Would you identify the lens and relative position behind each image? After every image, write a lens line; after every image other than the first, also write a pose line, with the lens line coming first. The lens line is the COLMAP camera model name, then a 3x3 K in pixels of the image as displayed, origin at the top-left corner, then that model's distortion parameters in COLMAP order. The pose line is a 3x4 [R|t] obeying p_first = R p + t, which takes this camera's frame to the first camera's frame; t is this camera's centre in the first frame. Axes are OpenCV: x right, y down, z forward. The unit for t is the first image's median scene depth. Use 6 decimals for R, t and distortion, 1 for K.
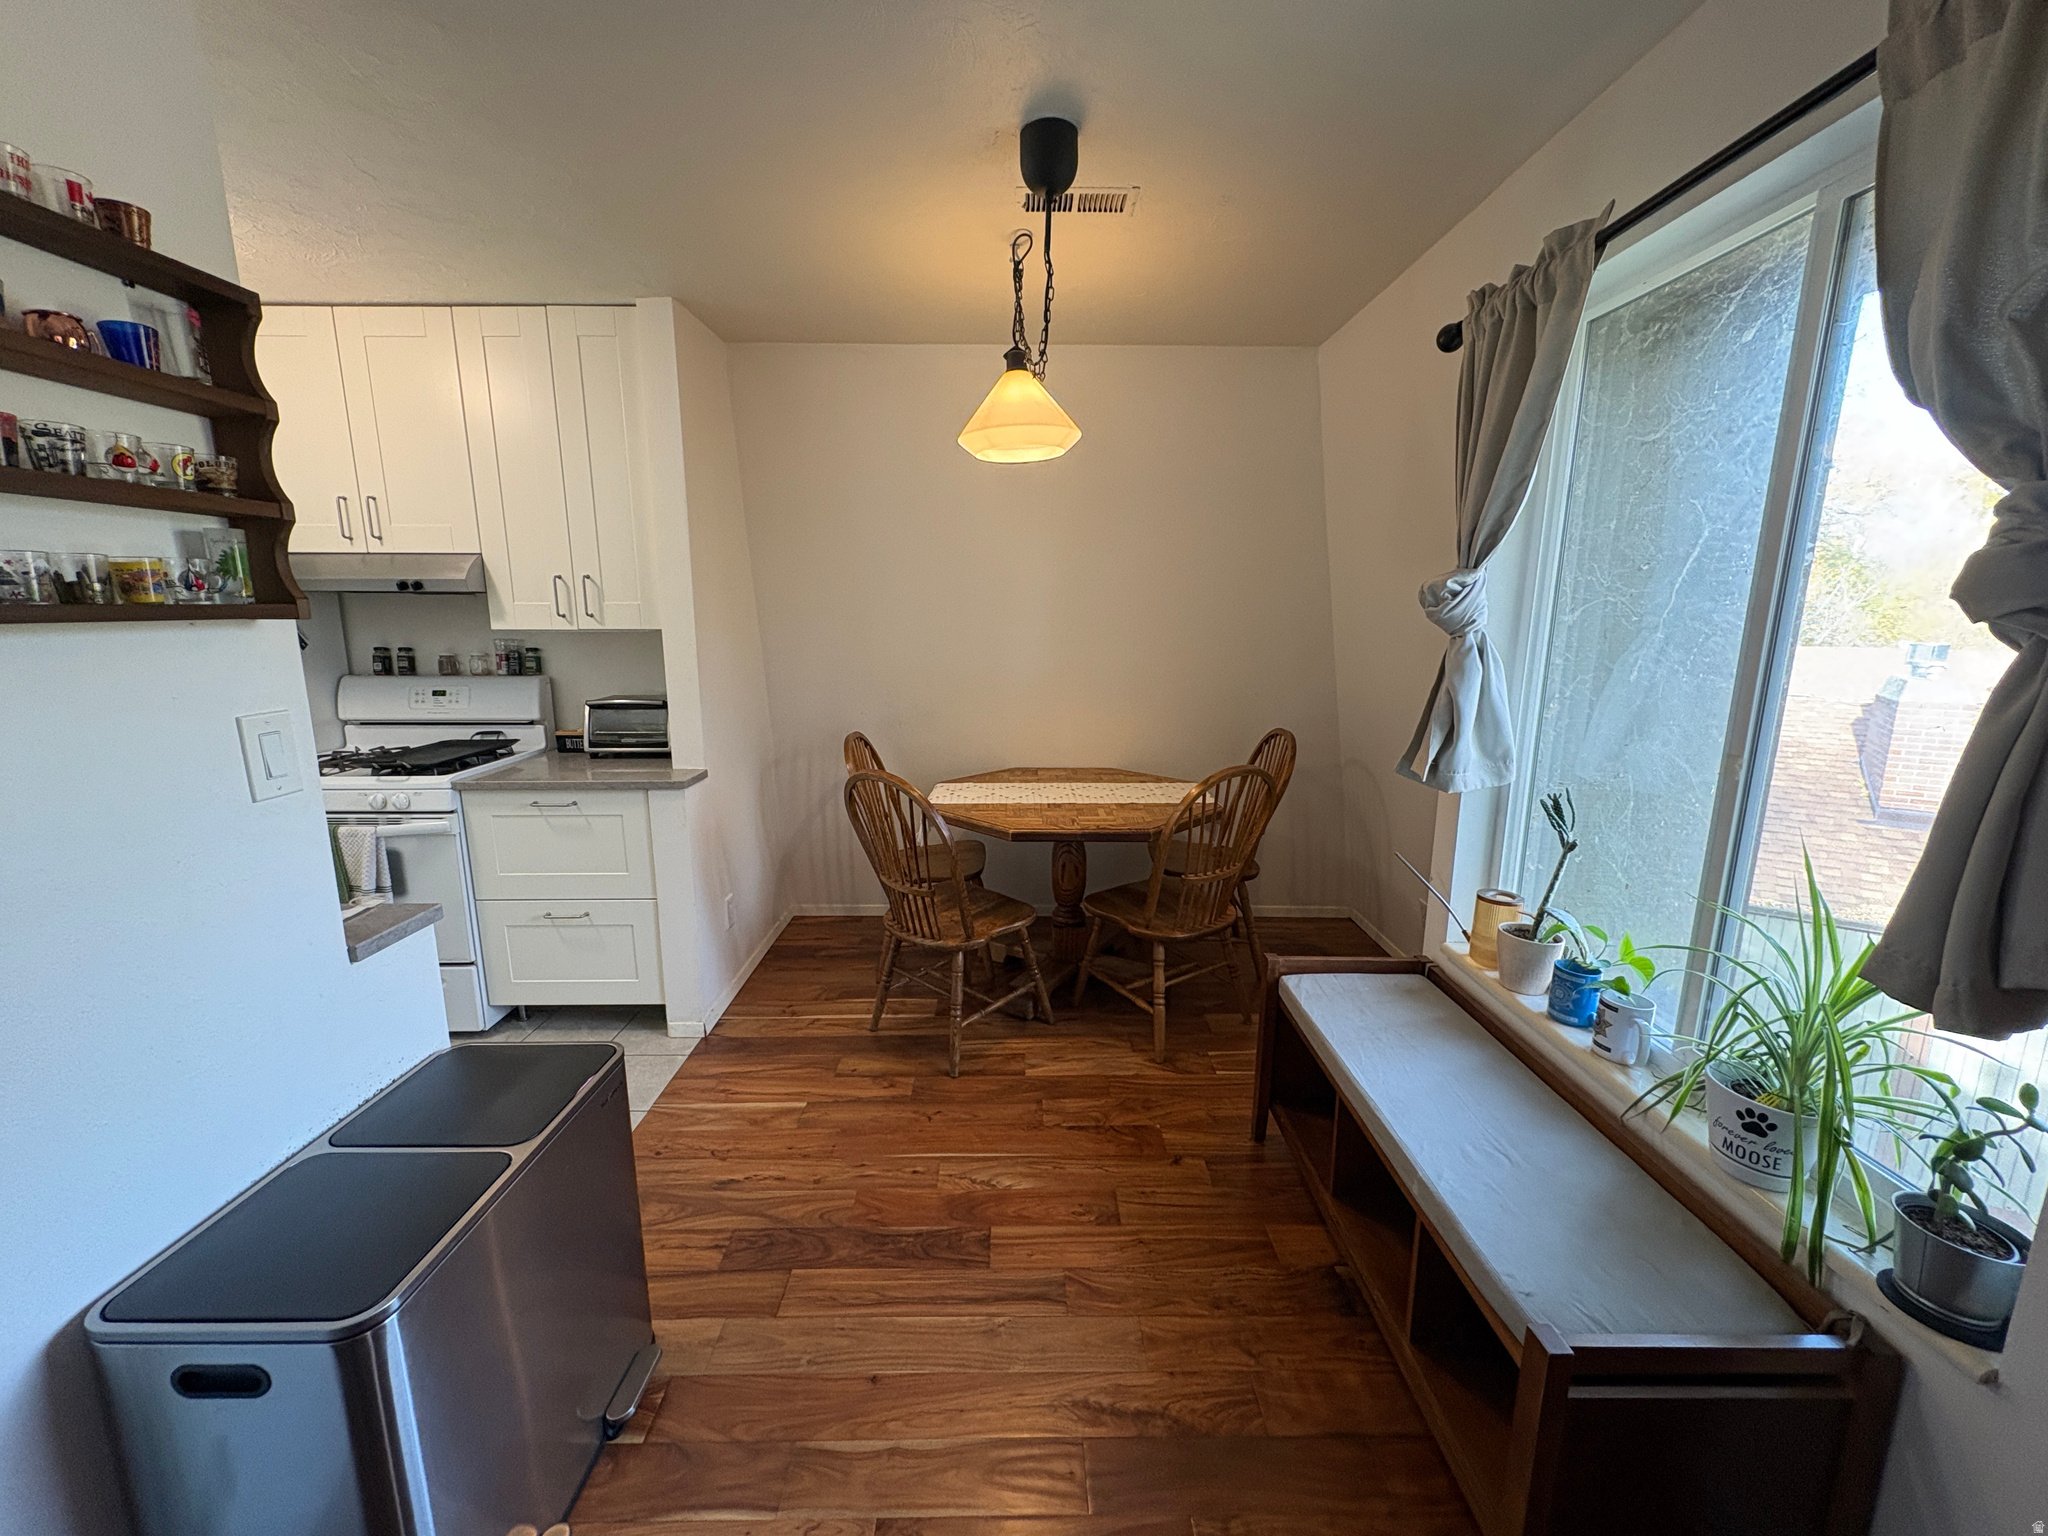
lens RADIAL K [[812.8, 0, 1020.2], [0, 812.8, 766.8], [0, 0, 1]] dist [-0.000791, 0.000446]
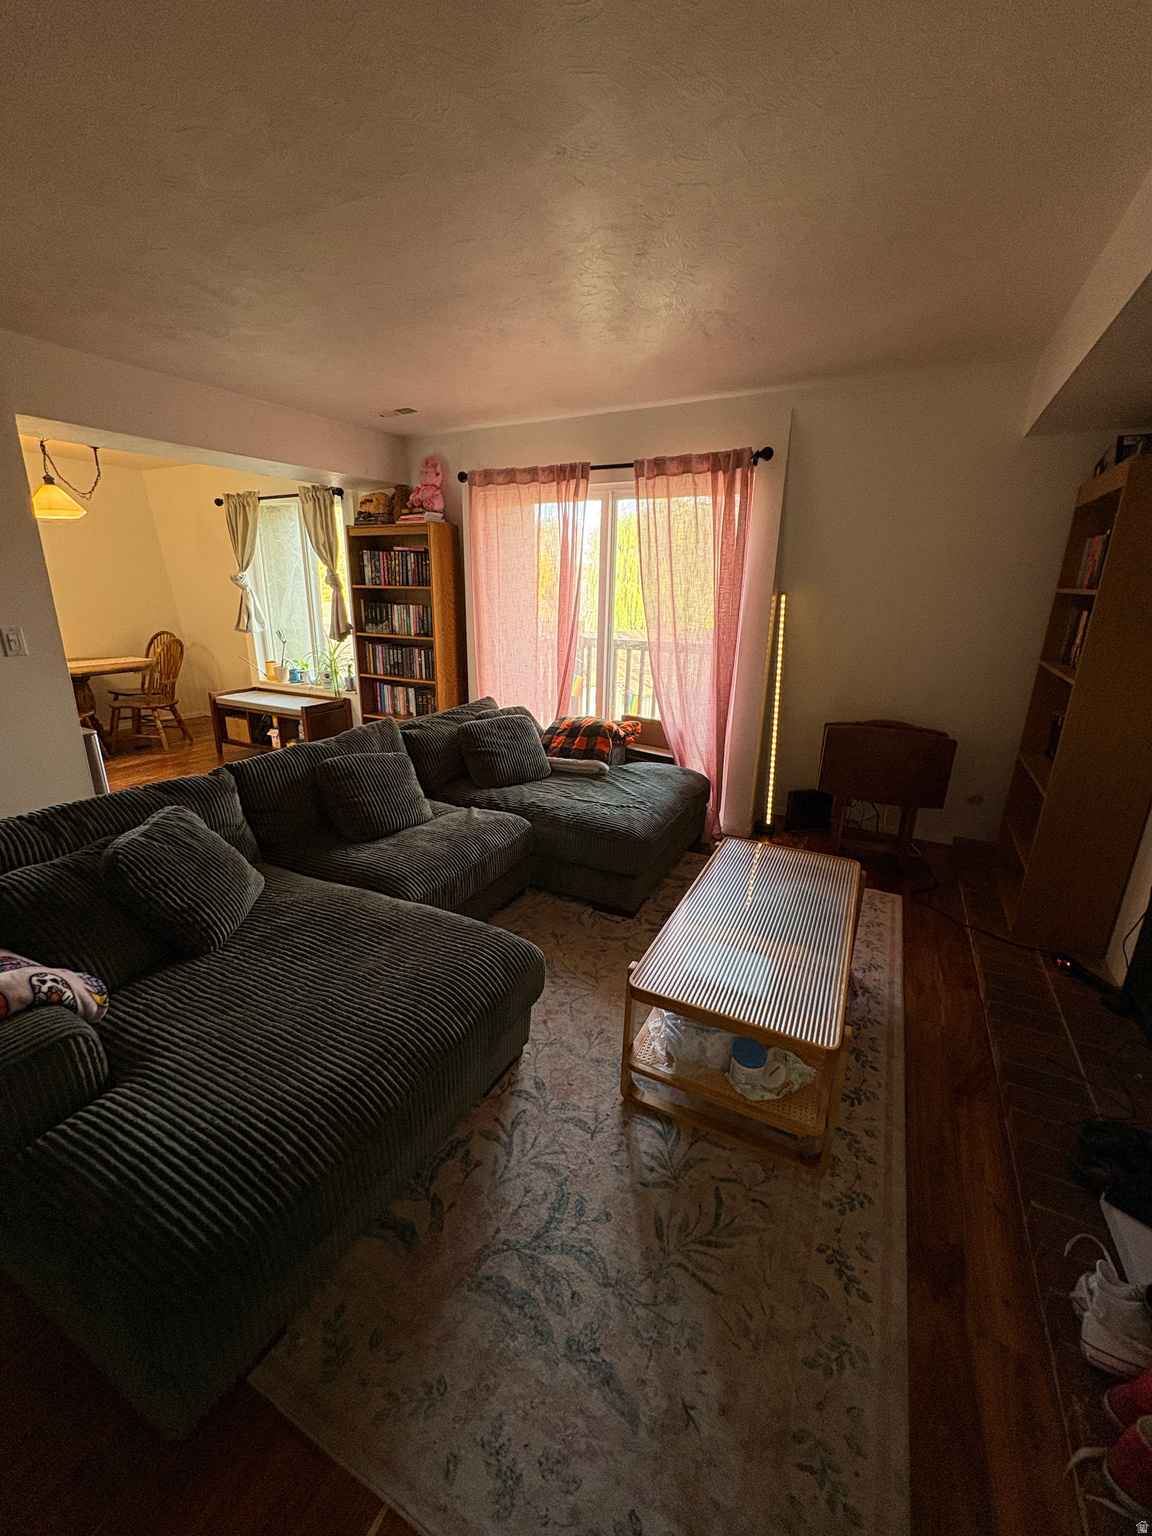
lens RADIAL K [[609.6, 0, 575.9], [0, 609.6, 766.8], [0, 0, 1]] dist [-0.000791, 0.000446]
pose [[0.462800, -0.246936, 0.851375, -1.279841], [0.152384, 0.968283, 0.198010, 0.293087], [-0.873267, 0.038096, 0.485750, -1.583857]]
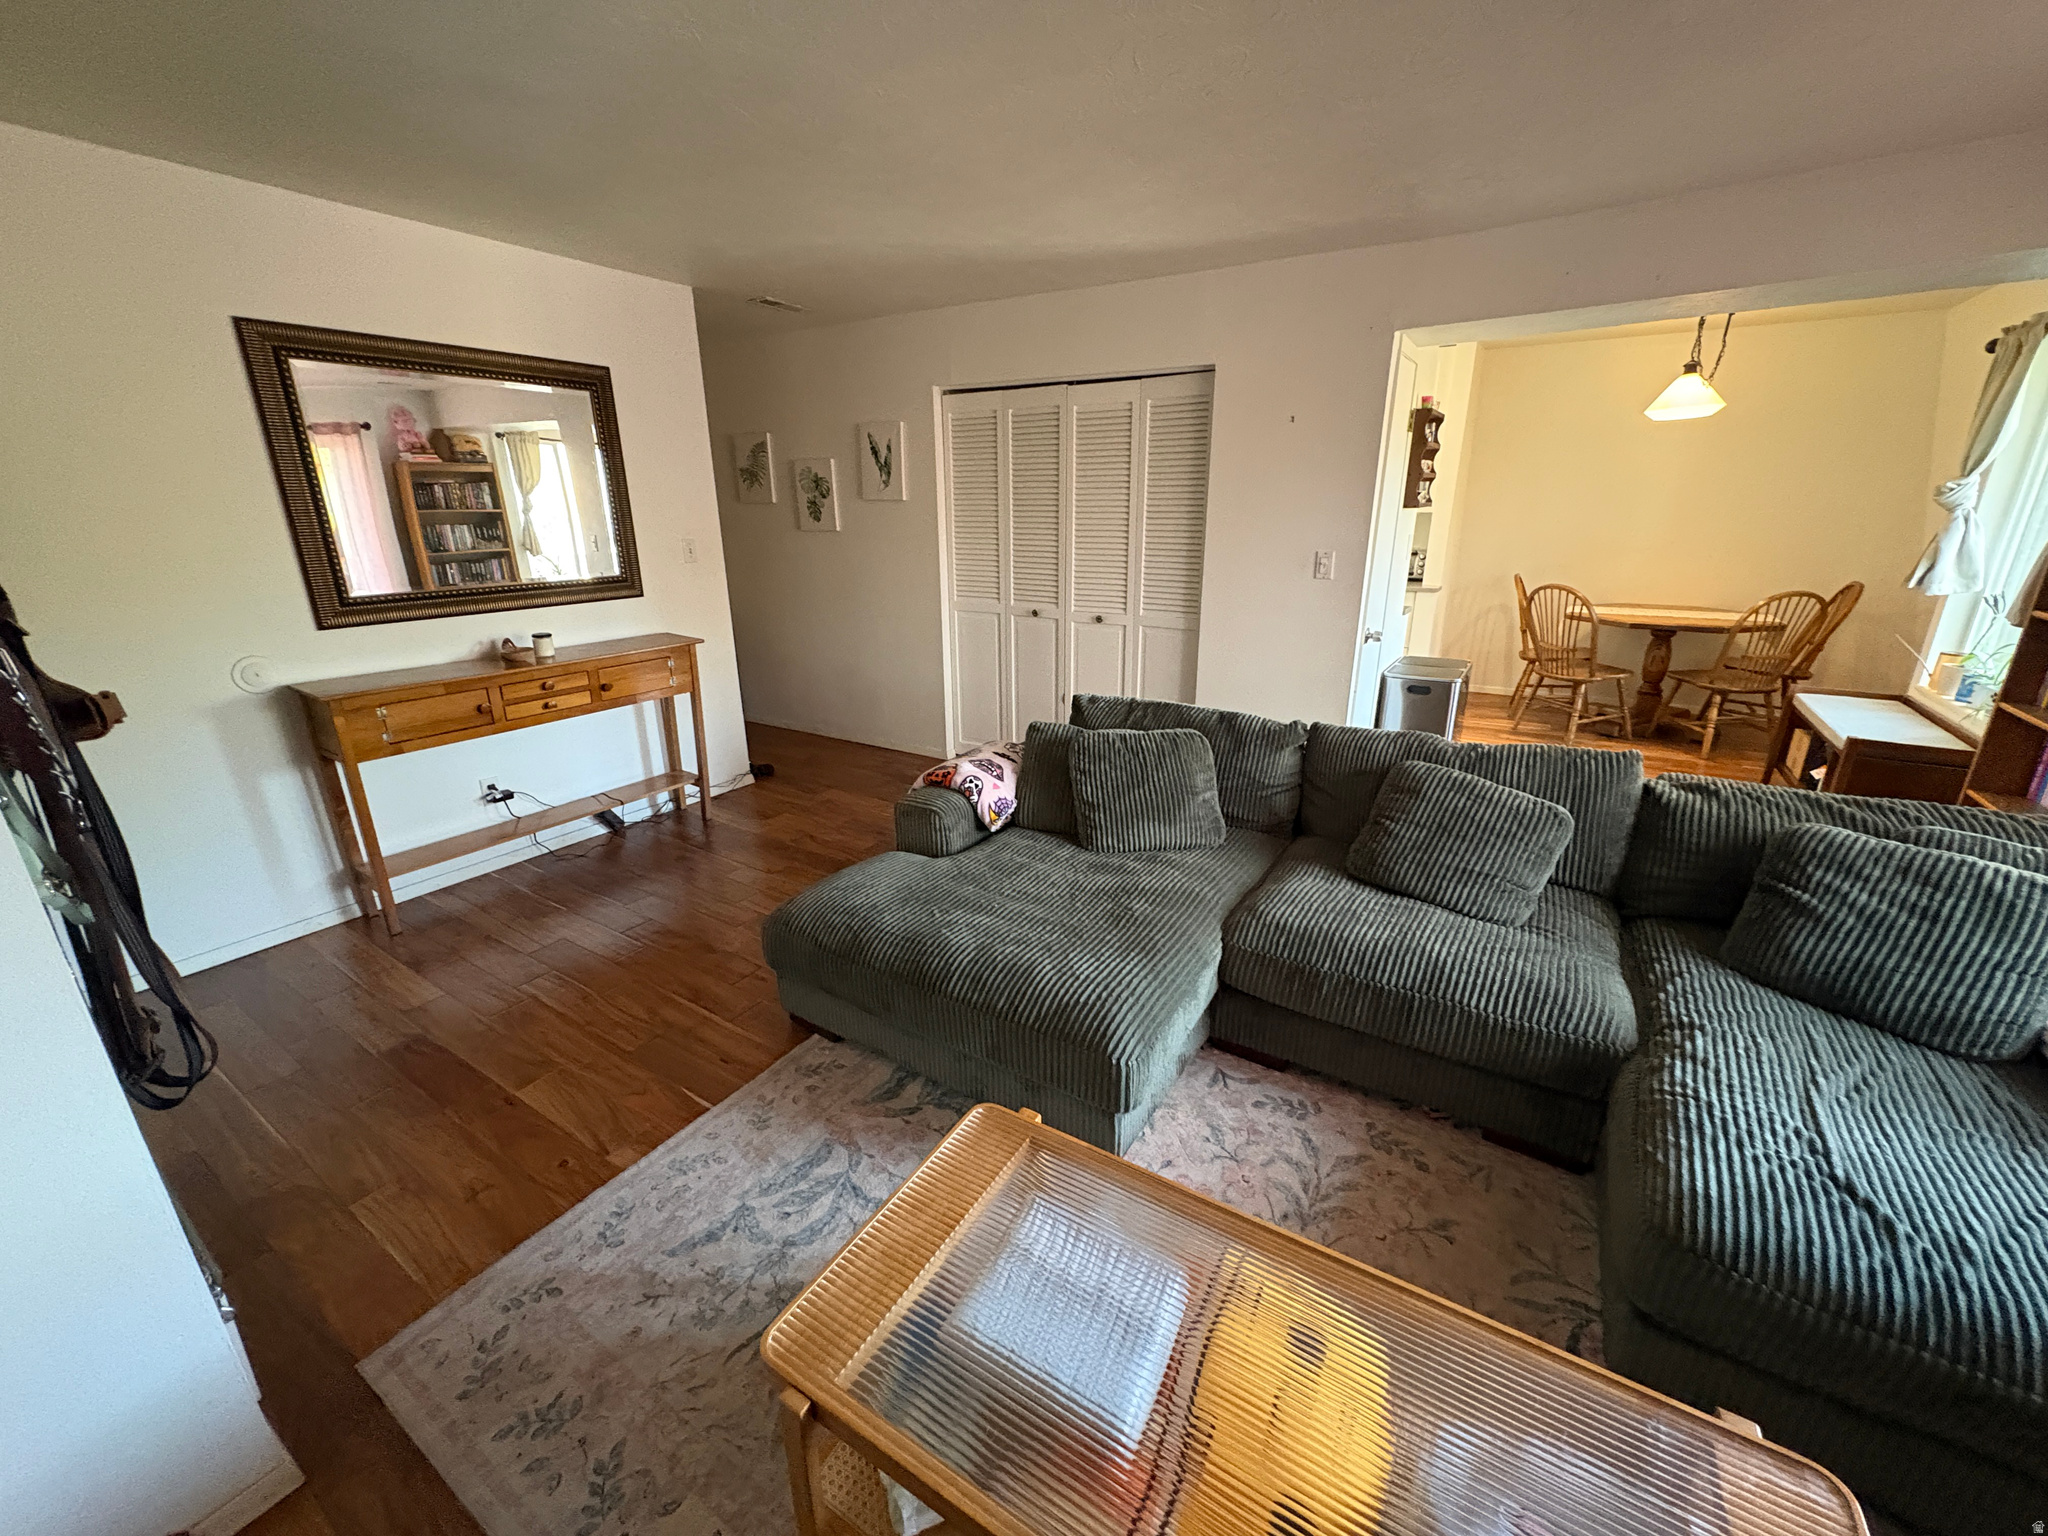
lens RADIAL K [[812.8, 0, 1021.3], [0, 812.8, 768.2], [0, 0, 1]] dist [-0.000791, 0.000446]
pose [[0.840309, 0.158479, -0.518426, -0.221937], [-0.090459, 0.983898, 0.154147, 0.334734], [0.534508, -0.082635, 0.841114, -1.821489]]
